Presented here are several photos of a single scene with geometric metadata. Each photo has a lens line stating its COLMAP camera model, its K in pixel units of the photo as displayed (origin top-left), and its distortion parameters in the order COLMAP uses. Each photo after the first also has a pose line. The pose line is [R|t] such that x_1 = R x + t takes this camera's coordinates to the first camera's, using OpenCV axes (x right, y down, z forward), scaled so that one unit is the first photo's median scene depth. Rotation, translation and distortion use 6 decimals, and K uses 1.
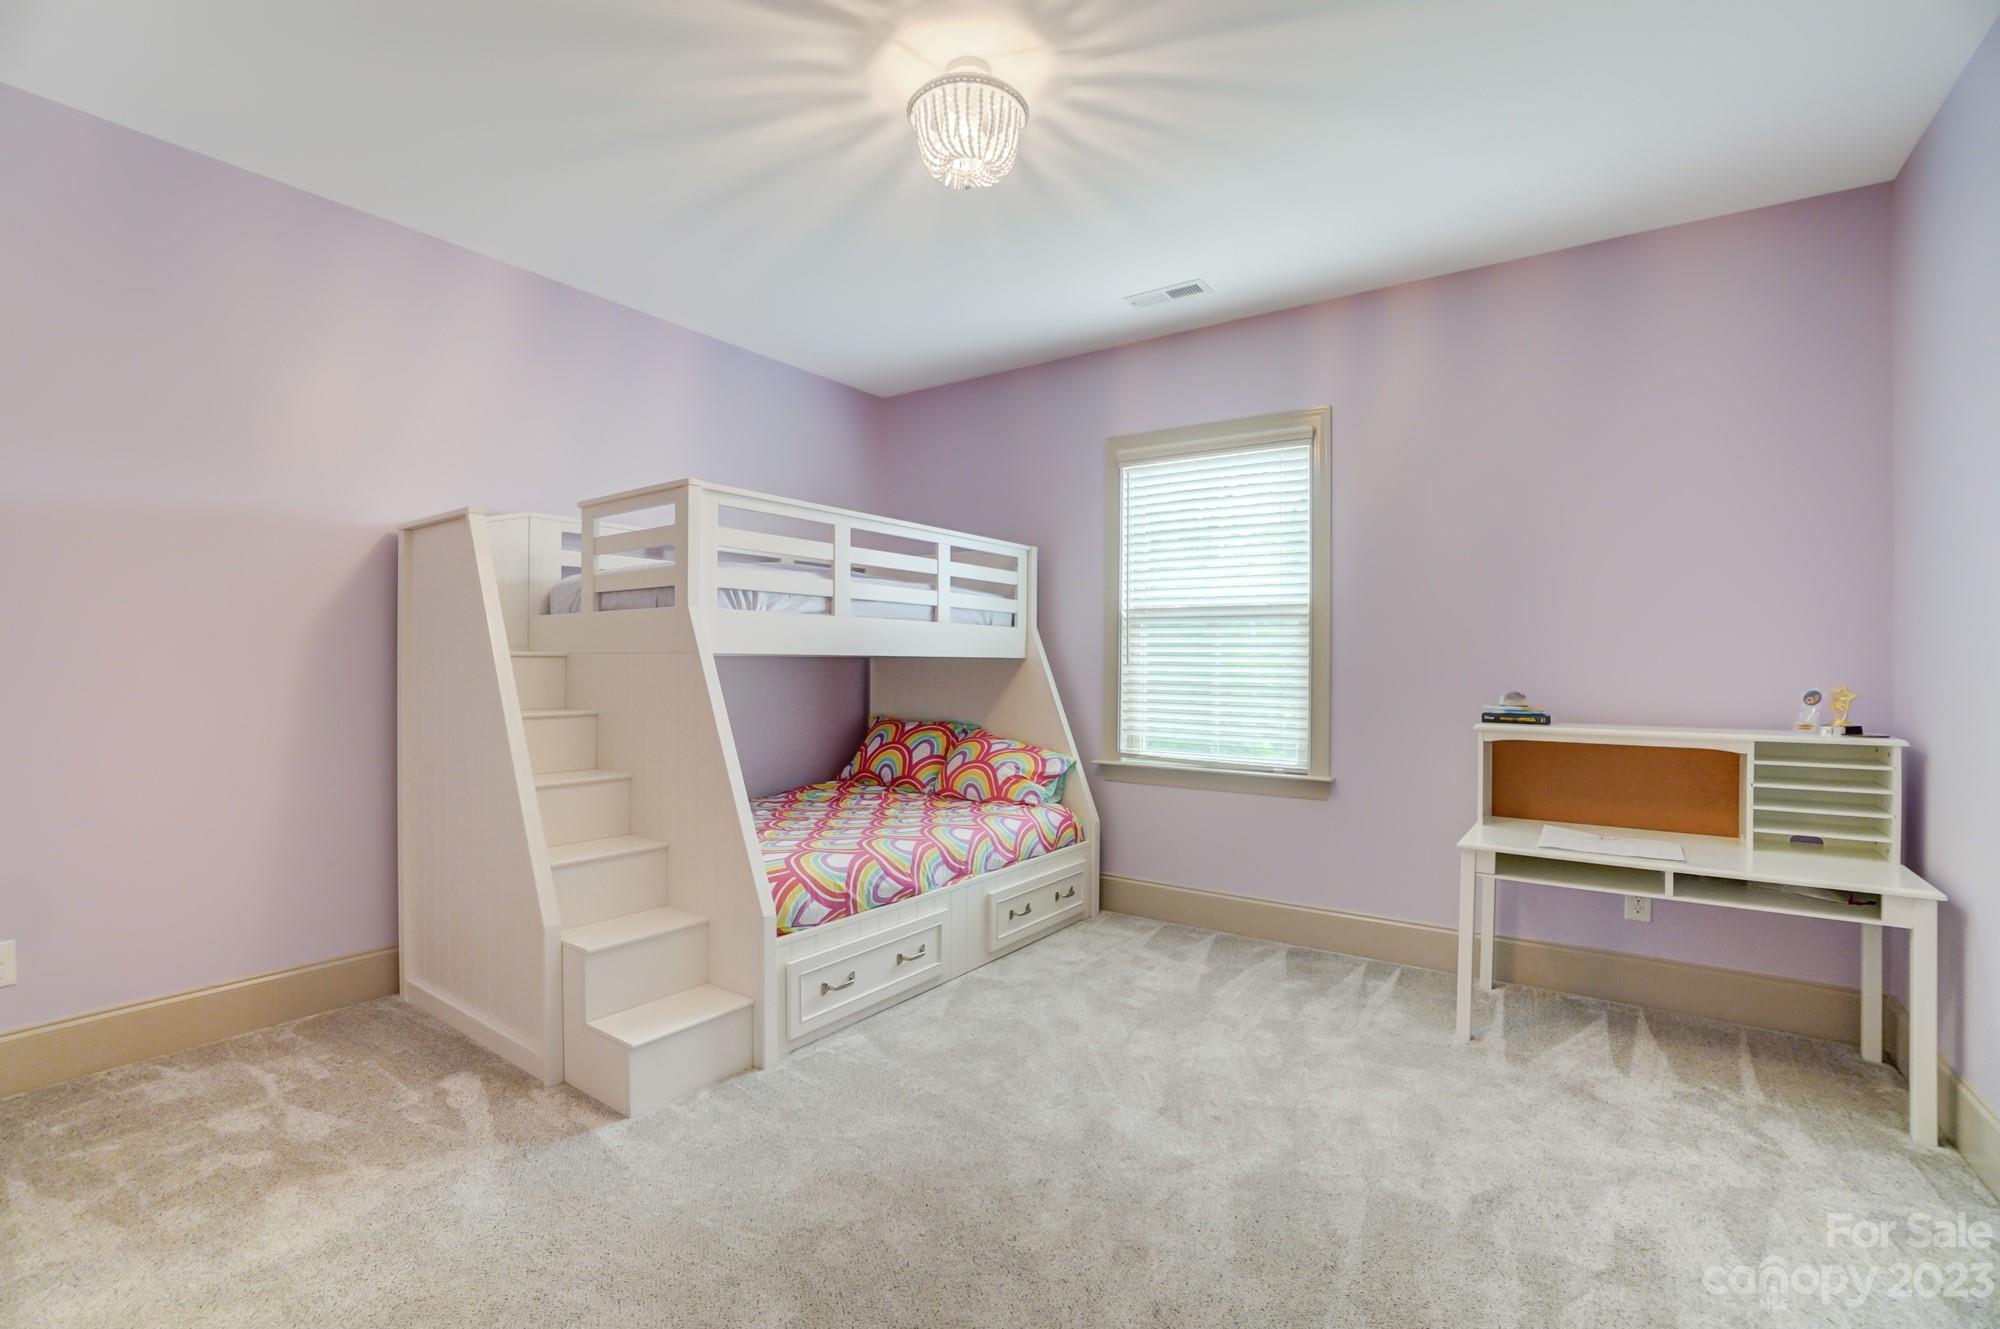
lens RADIAL K [[884.3, 0, 988.3], [0, 884.3, 662.0], [0, 0, 1]] dist [-0.063475, 0.024483]
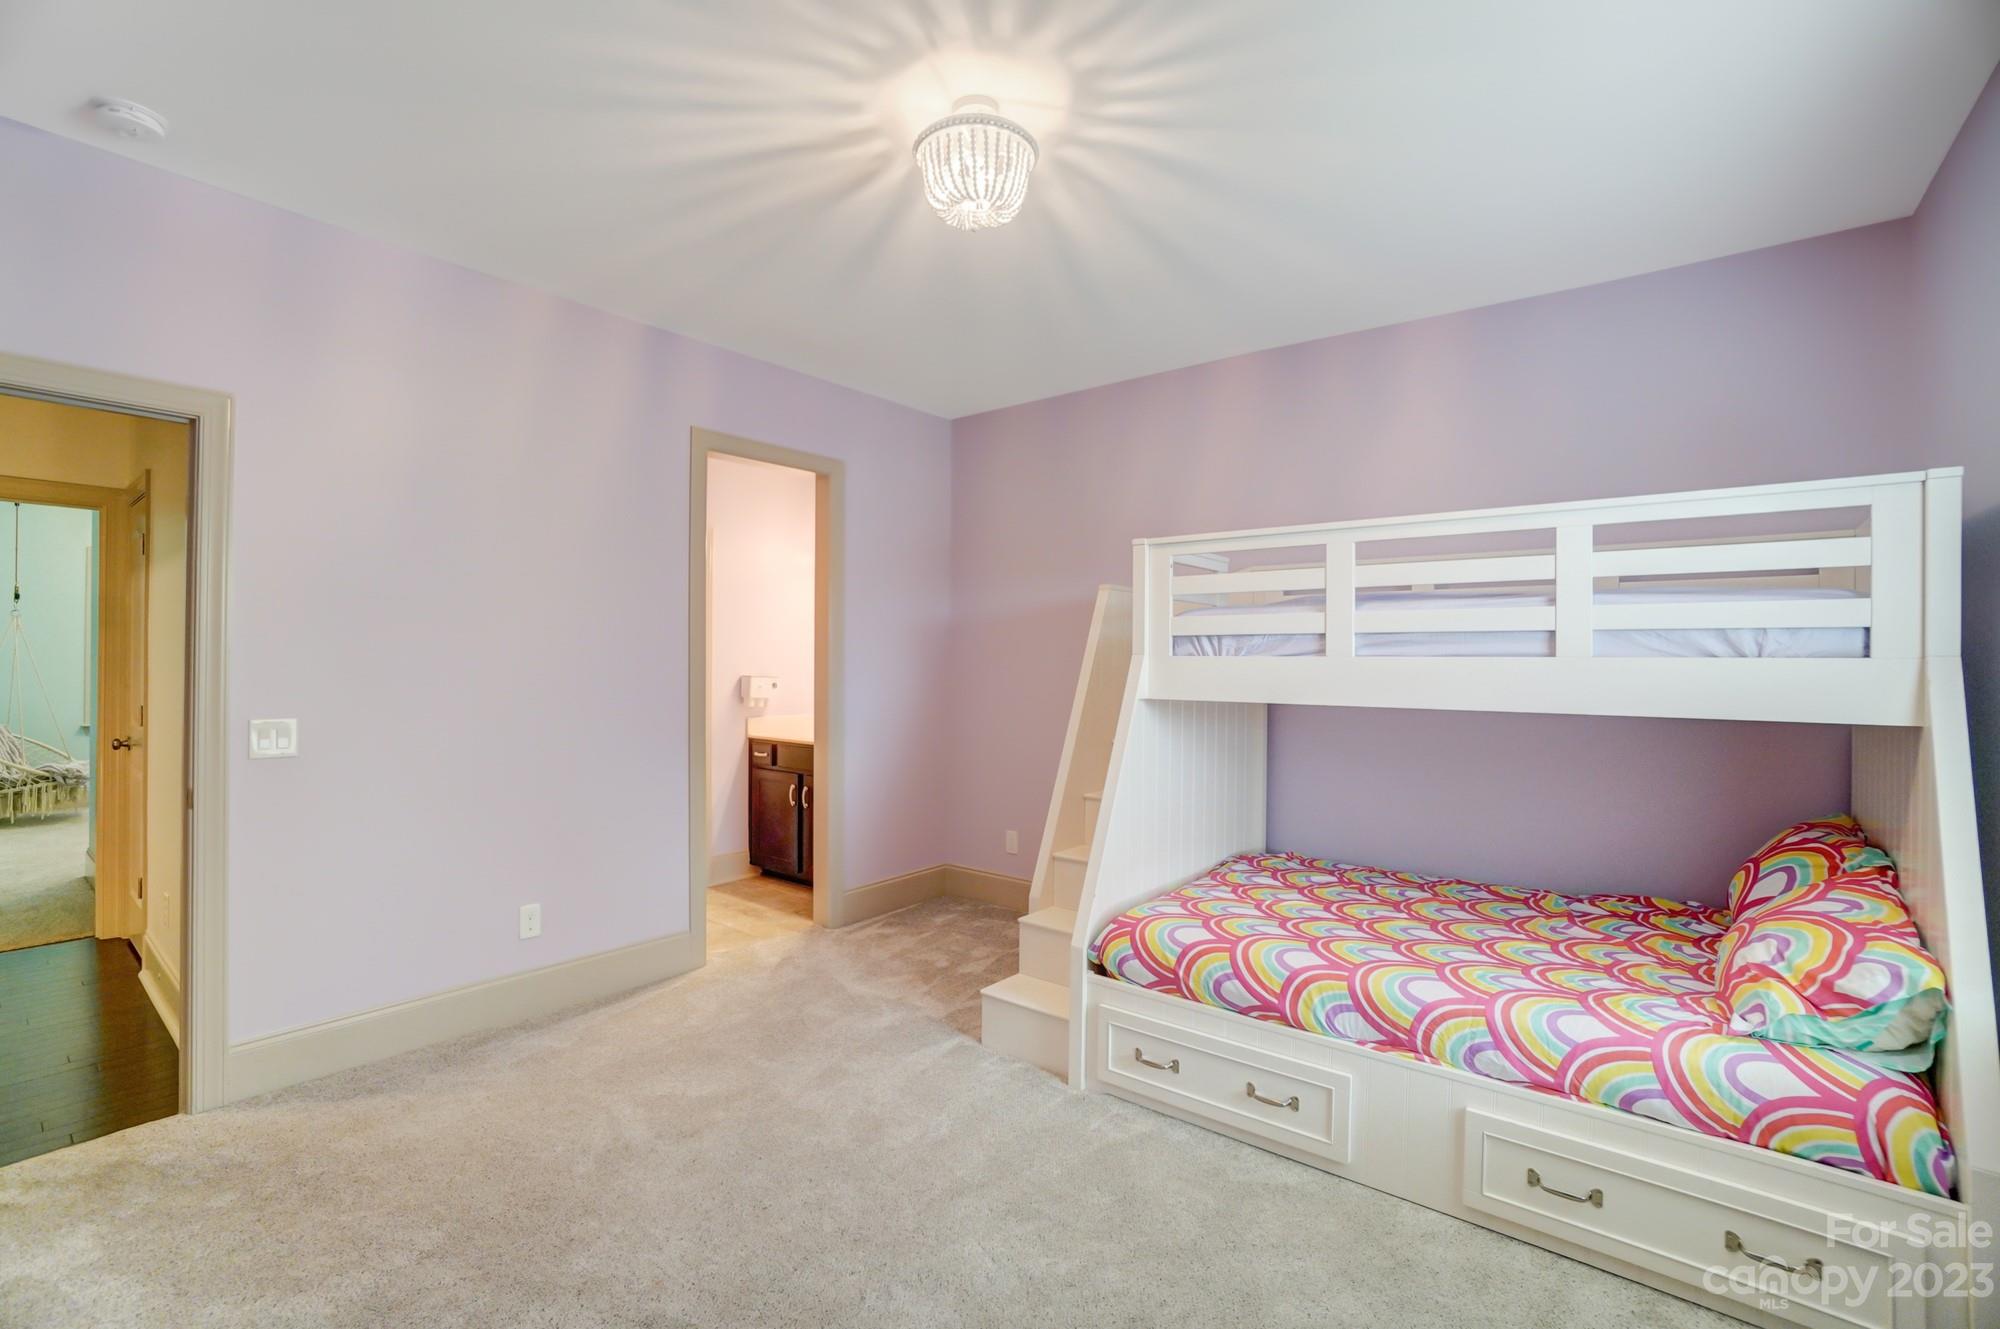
lens RADIAL K [[884.3, 0, 988.3], [0, 884.3, 662.0], [0, 0, 1]] dist [-0.063475, 0.024483]
pose [[-0.058496, -0.008982, -0.998247, 0.671675], [-0.009164, 0.999922, -0.008460, -0.039396], [0.998246, 0.008653, -0.058574, 0.768225]]
